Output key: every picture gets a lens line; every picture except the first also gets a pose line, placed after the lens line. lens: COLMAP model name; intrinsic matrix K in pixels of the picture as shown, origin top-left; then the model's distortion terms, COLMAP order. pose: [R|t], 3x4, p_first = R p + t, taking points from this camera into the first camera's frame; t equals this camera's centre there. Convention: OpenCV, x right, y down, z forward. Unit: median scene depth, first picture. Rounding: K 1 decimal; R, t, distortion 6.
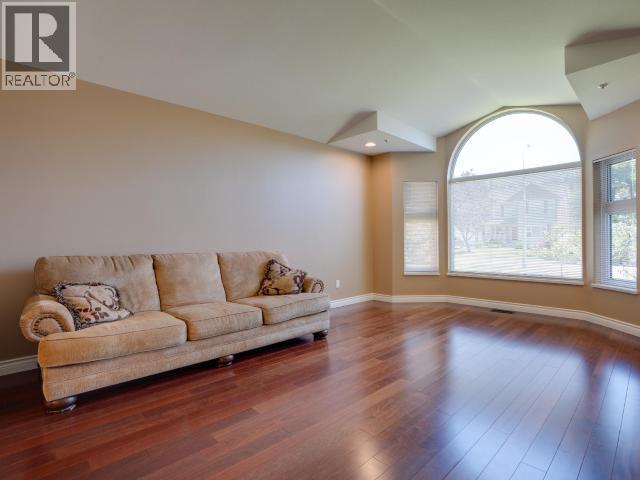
lens RADIAL K [[327.2, 0, 323.0], [0, 327.2, 242.2], [0, 0, 1]] dist [-0.046830, 0.005231]
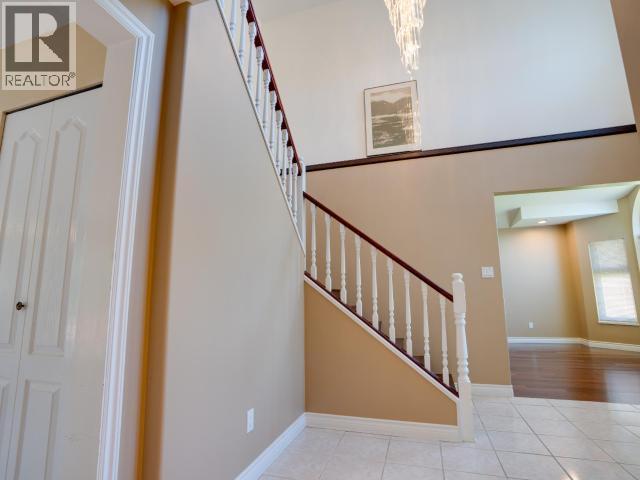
lens RADIAL K [[327.2, 0, 318.4], [0, 327.2, 239.7], [0, 0, 1]] dist [-0.046830, 0.005231]
pose [[0.484326, -0.142937, -0.863132, 0.770854], [-0.010626, 0.985530, -0.169168, 0.009027], [0.874823, 0.091104, 0.475799, -0.421740]]
